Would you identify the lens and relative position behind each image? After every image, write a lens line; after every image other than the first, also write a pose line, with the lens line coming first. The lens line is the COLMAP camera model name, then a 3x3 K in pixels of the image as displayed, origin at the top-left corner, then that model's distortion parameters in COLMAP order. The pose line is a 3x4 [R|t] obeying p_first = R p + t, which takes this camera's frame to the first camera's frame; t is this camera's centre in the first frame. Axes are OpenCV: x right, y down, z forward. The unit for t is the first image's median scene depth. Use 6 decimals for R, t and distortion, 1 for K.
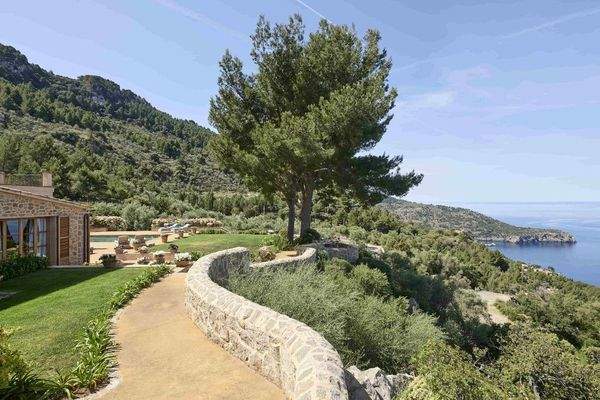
lens RADIAL K [[418.2, 0, 300.0], [0, 418.2, 200.0], [0, 0, 1]] dist [-0.001385, -0.000164]
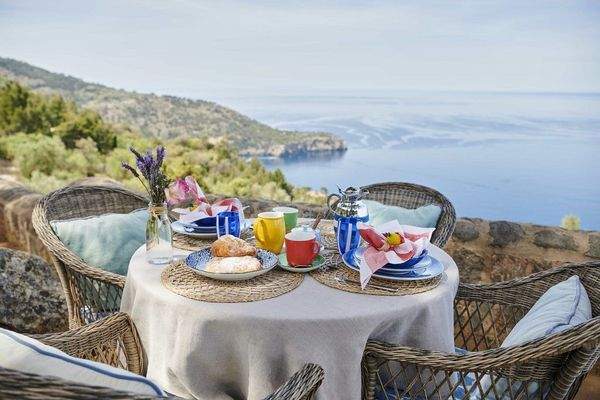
lens RADIAL K [[555.8, 0, 314.2], [0, 555.8, 201.4], [0, 0, 1]] dist [-0.004951, 0.012444]
pose [[0.767035, -0.119193, 0.630437, 0.012823], [0.013492, 0.985372, 0.169883, 0.028241], [-0.641464, -0.121800, 0.757423, 0.320911]]
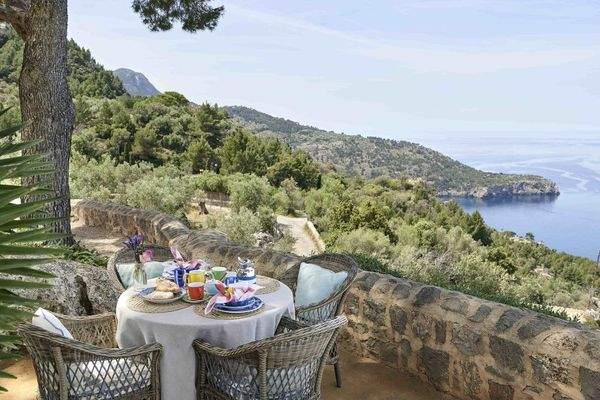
lens RADIAL K [[555.8, 0, 314.2], [0, 555.8, 201.4], [0, 0, 1]] dist [-0.004951, 0.012444]
pose [[0.948522, -0.038003, 0.314423, 0.018664], [0.007231, 0.995115, 0.098462, 0.024674], [-0.316629, -0.091120, 0.944163, 0.303835]]
